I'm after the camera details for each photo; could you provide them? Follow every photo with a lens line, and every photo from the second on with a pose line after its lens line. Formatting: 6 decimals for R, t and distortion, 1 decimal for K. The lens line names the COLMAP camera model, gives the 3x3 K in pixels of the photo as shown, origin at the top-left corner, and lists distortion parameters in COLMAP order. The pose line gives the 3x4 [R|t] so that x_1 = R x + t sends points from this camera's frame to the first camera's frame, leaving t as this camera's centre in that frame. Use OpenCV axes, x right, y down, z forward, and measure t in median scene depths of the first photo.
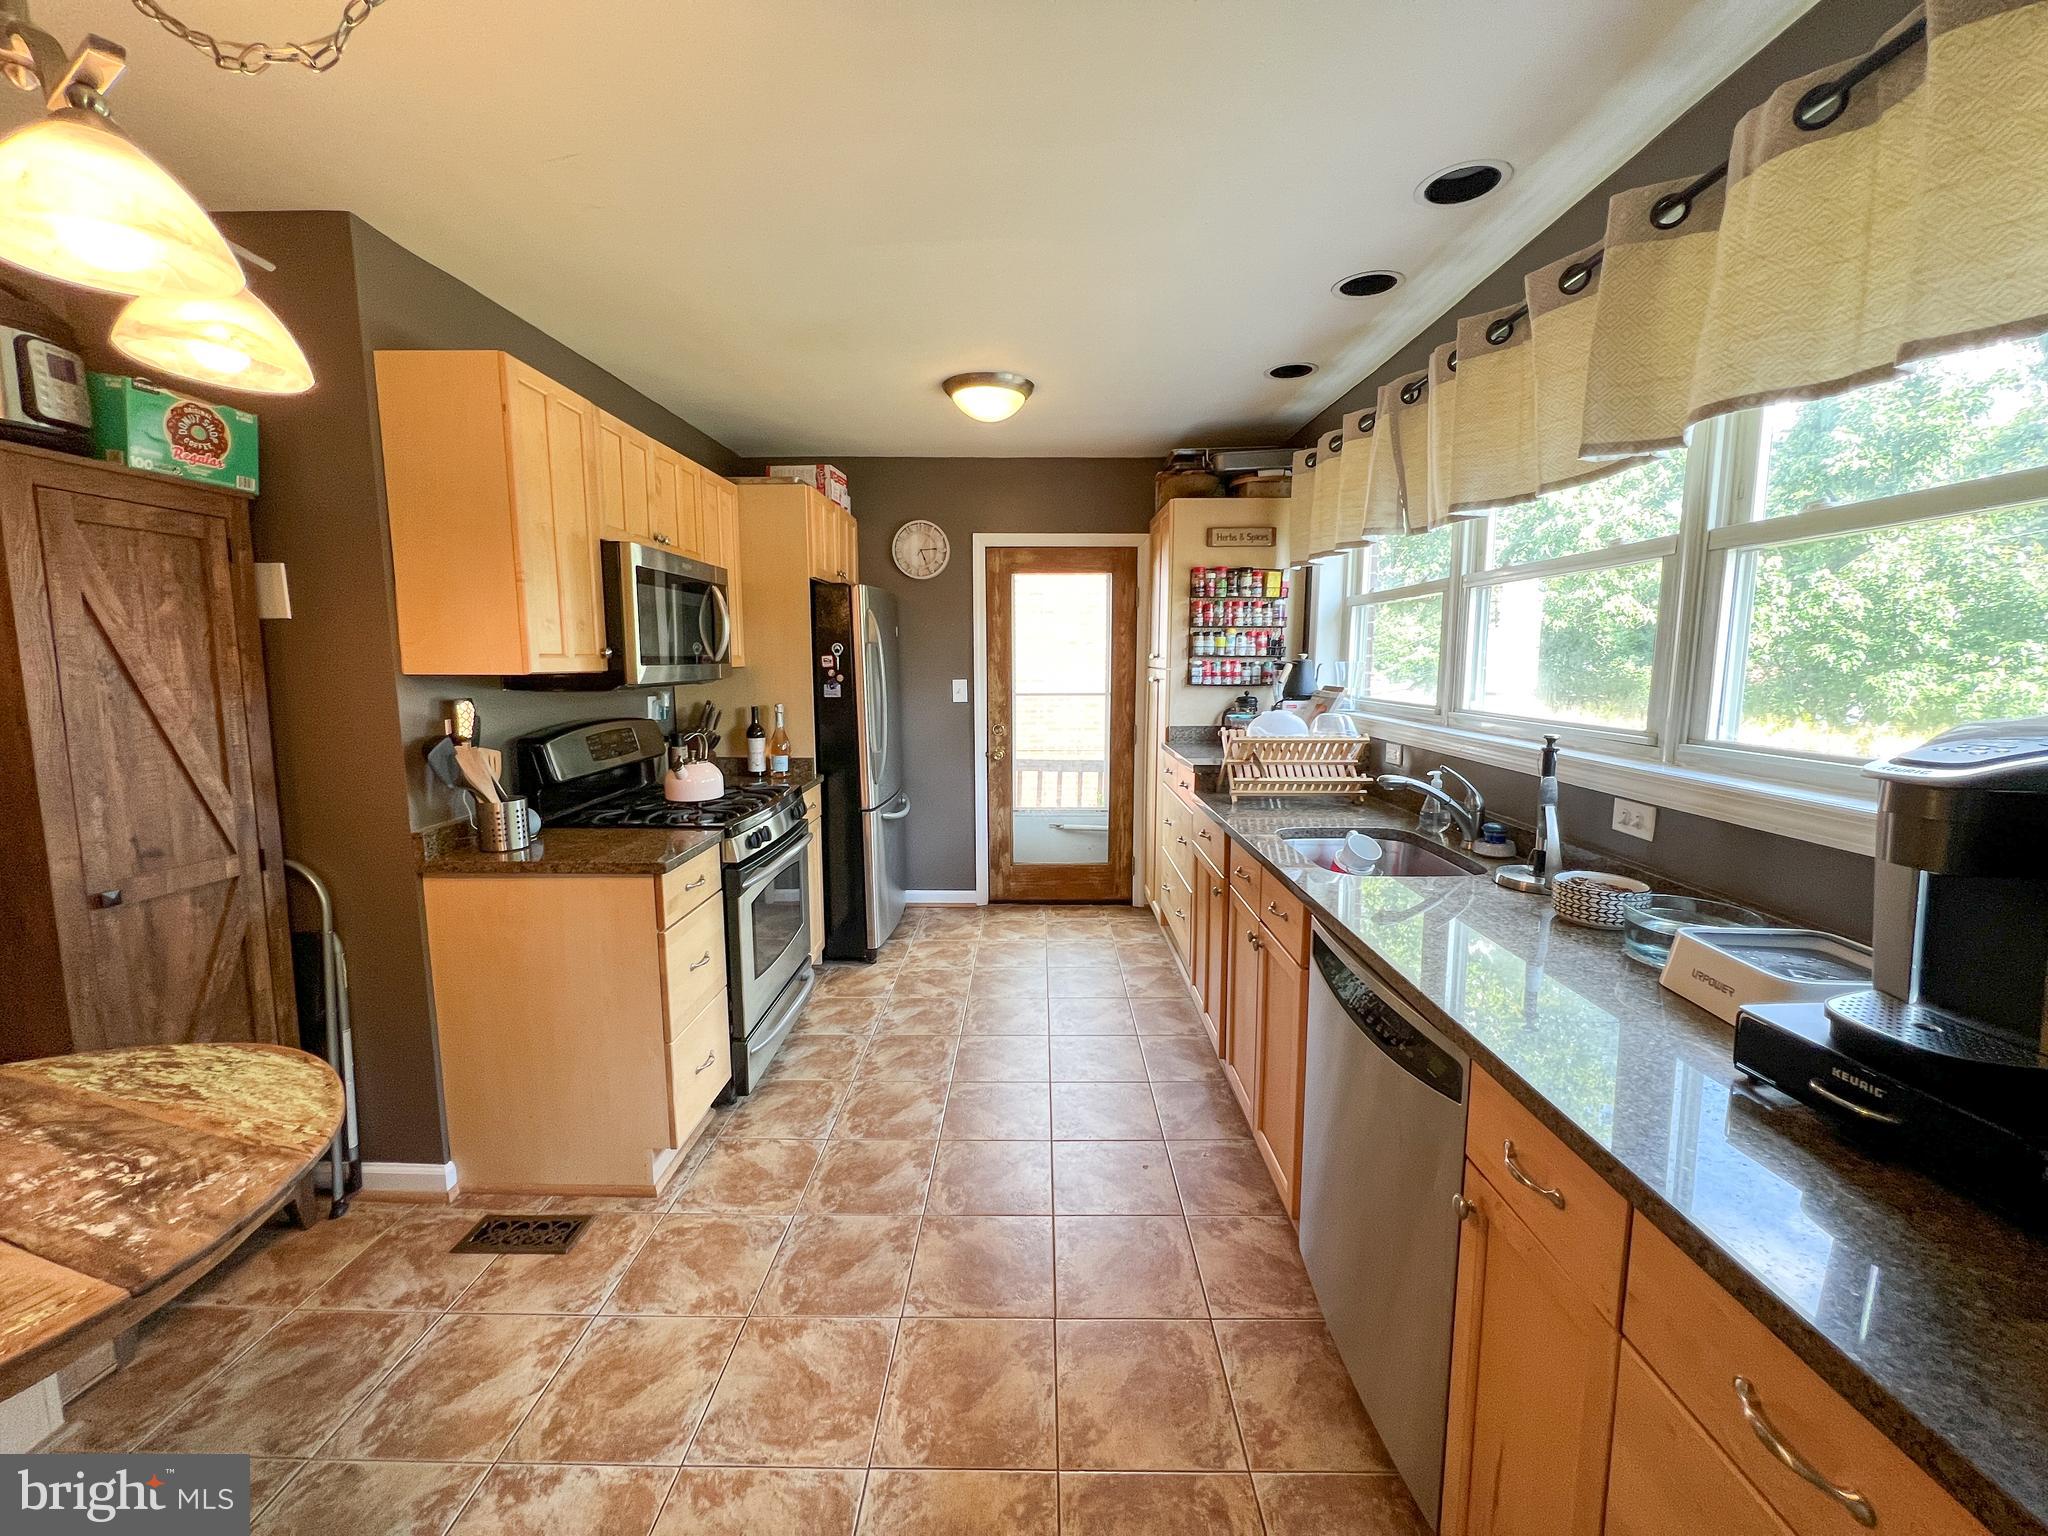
lens RADIAL K [[822.7, 0, 1018.6], [0, 822.7, 766.7], [0, 0, 1]] dist [-0.000392, 0.000059]
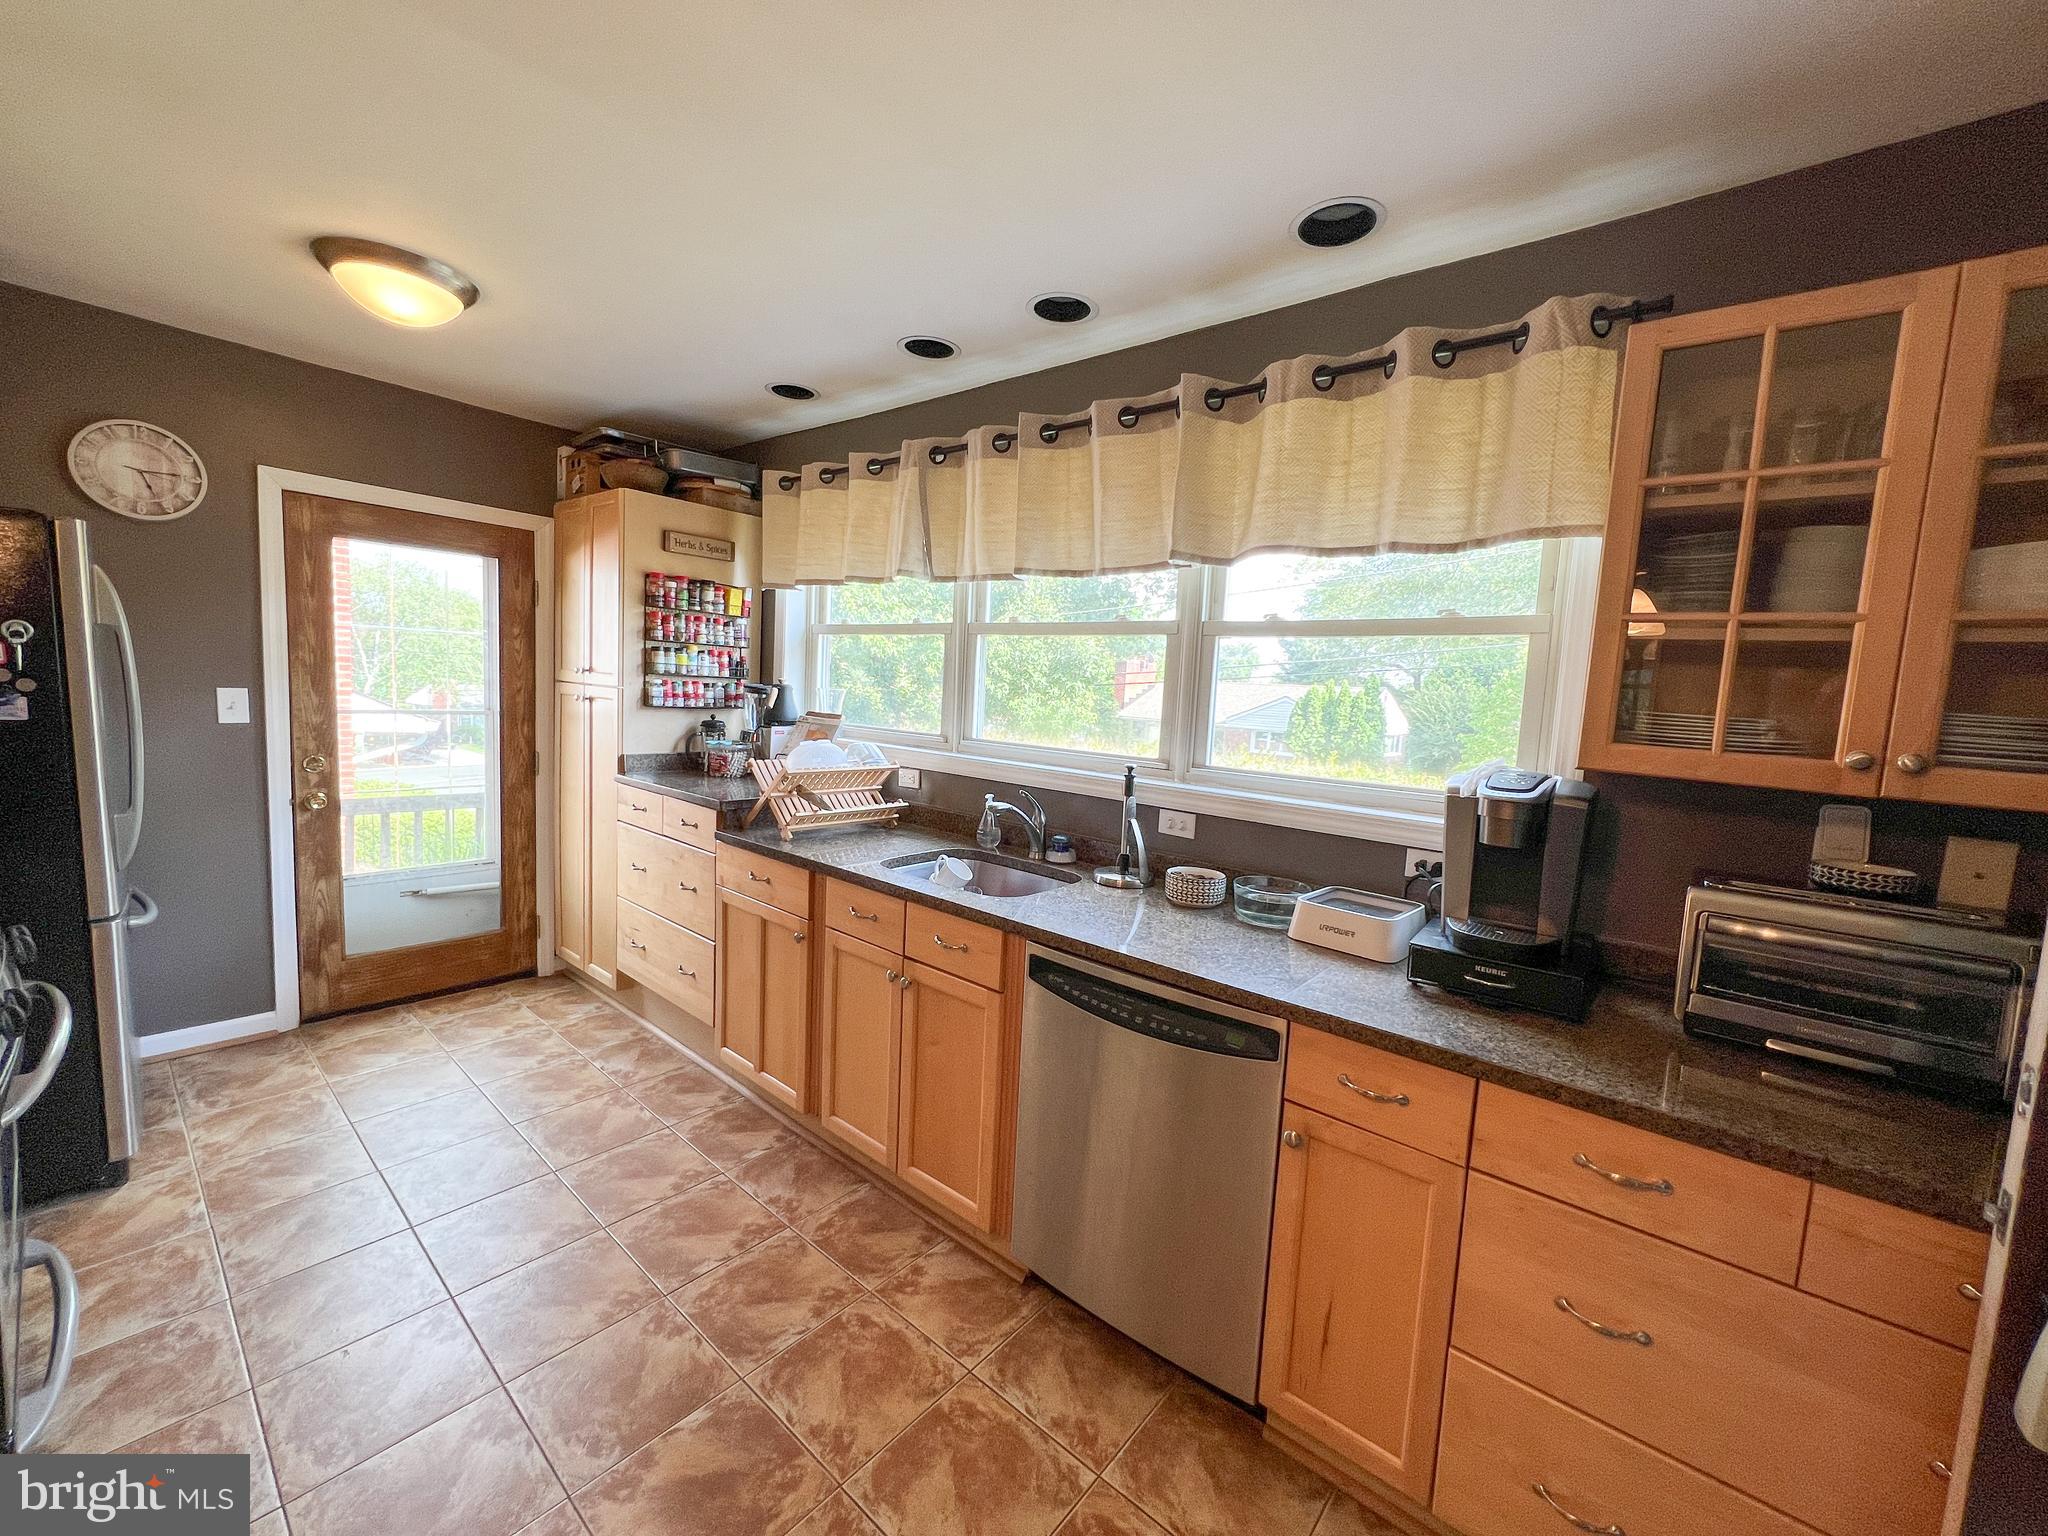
lens RADIAL K [[822.7, 0, 1018.6], [0, 822.7, 766.7], [0, 0, 1]] dist [-0.000392, 0.000059]
pose [[0.628036, -0.041762, 0.777063, -0.226397], [0.048372, 0.998723, 0.014580, -0.030175], [-0.776679, 0.028432, 0.629254, 0.154138]]
